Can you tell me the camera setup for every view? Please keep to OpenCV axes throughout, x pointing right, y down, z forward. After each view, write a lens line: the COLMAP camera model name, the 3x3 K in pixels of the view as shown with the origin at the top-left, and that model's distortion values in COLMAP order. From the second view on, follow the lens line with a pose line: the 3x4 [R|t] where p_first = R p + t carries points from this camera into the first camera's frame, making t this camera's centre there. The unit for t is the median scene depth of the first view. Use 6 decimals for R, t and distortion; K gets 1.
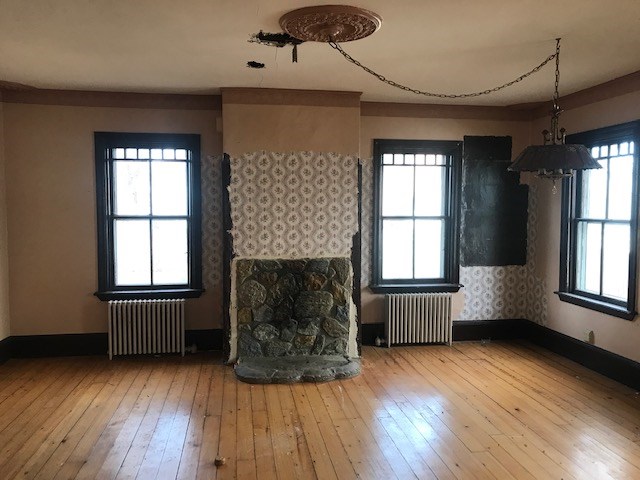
lens RADIAL K [[521.7, 0, 322.4], [0, 521.7, 237.4], [0, 0, 1]] dist [0.025328, -0.035086]
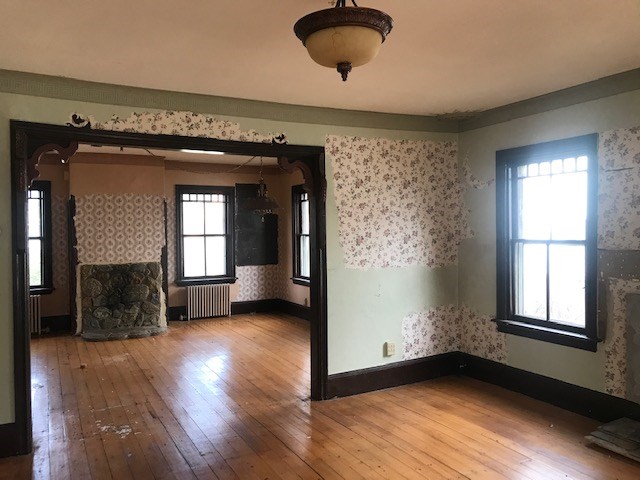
lens RADIAL K [[521.7, 0, 319.7], [0, 521.7, 239.9], [0, 0, 1]] dist [0.025328, -0.035086]
pose [[0.948695, -0.020664, 0.315517, 0.014195], [0.032024, 0.999011, -0.030862, 0.036538], [-0.314567, 0.039383, 0.948418, -0.615420]]
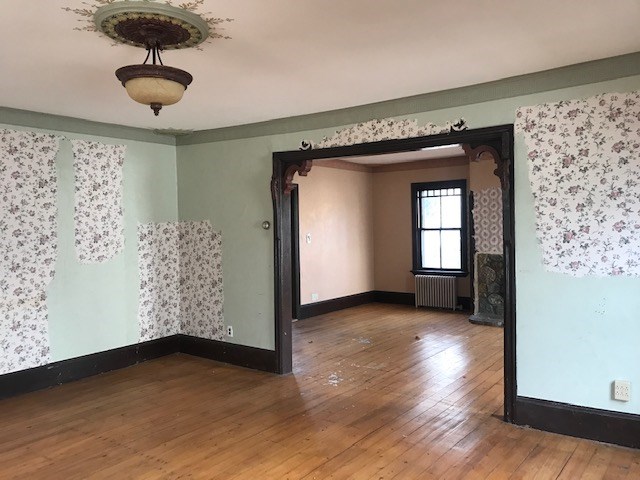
lens RADIAL K [[521.7, 0, 314.7], [0, 521.7, 242.6], [0, 0, 1]] dist [0.025328, -0.035086]
pose [[0.686692, 0.004410, -0.726935, 0.653181], [-0.018450, 0.999765, -0.011363, 0.034040], [0.726714, 0.021215, 0.686612, -0.495022]]
